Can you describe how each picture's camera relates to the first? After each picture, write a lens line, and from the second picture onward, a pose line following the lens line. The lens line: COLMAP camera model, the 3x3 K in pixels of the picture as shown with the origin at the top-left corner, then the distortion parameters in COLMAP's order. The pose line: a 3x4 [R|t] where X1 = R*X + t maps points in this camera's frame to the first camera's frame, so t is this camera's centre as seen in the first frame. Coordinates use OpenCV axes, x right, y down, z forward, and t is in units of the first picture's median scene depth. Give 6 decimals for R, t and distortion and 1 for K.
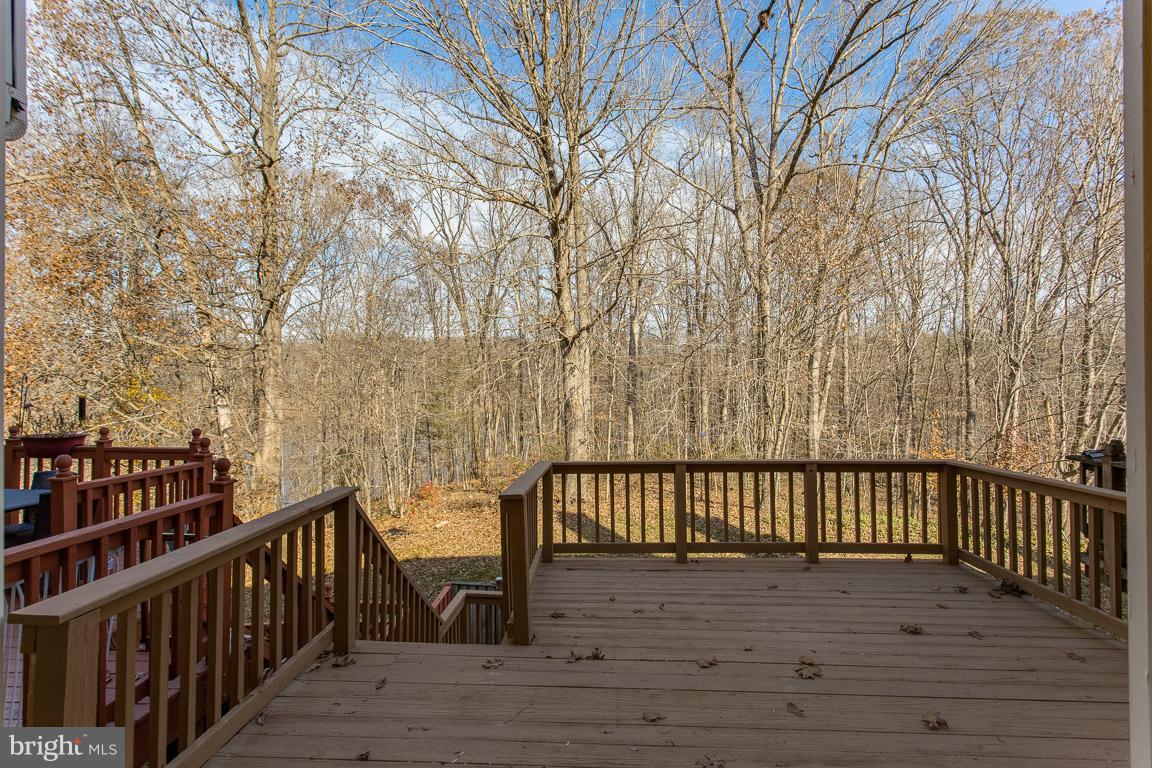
lens RADIAL K [[546.8, 0, 575.5], [0, 546.8, 381.7], [0, 0, 1]] dist [0.009349, -0.003365]
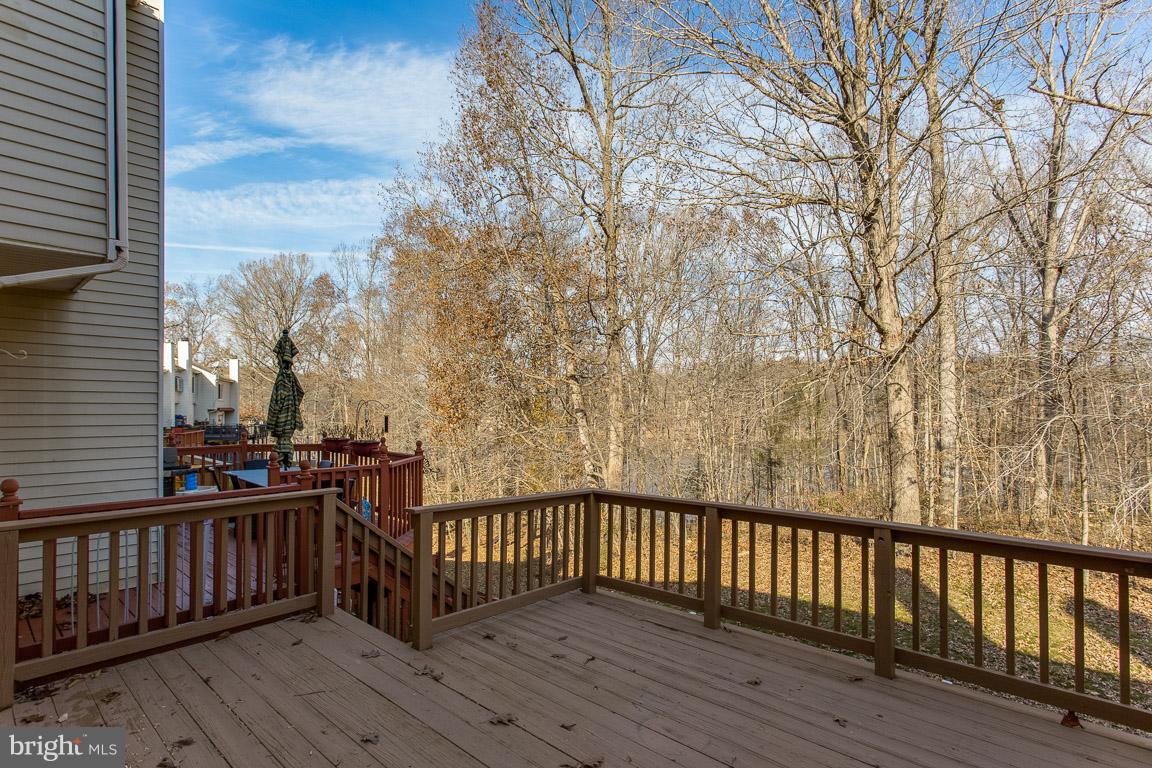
lens RADIAL K [[546.8, 0, 579.6], [0, 546.8, 419.5], [0, 0, 1]] dist [0.009349, -0.003365]
pose [[0.778506, 0.018447, -0.627366, 0.636976], [-0.002650, 0.999656, 0.026106, -0.001991], [0.627631, -0.018661, 0.778287, 0.279976]]
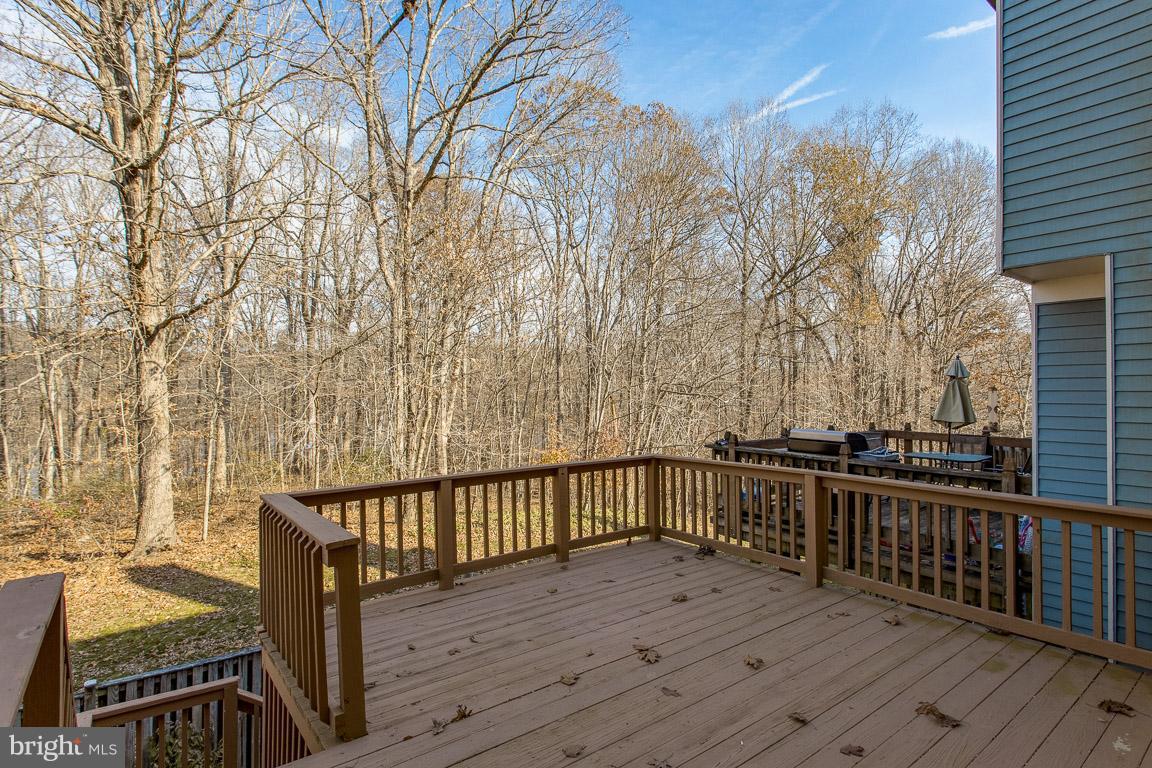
lens RADIAL K [[576.8, 0, 586.3], [0, 576.8, 386.2], [0, 0, 1]] dist [0.002309, 0.001494]
pose [[0.763530, 0.004842, 0.645755, -0.287974], [-0.004128, 0.999988, -0.002616, -0.005309], [-0.645760, -0.000668, 0.763541, 0.139180]]
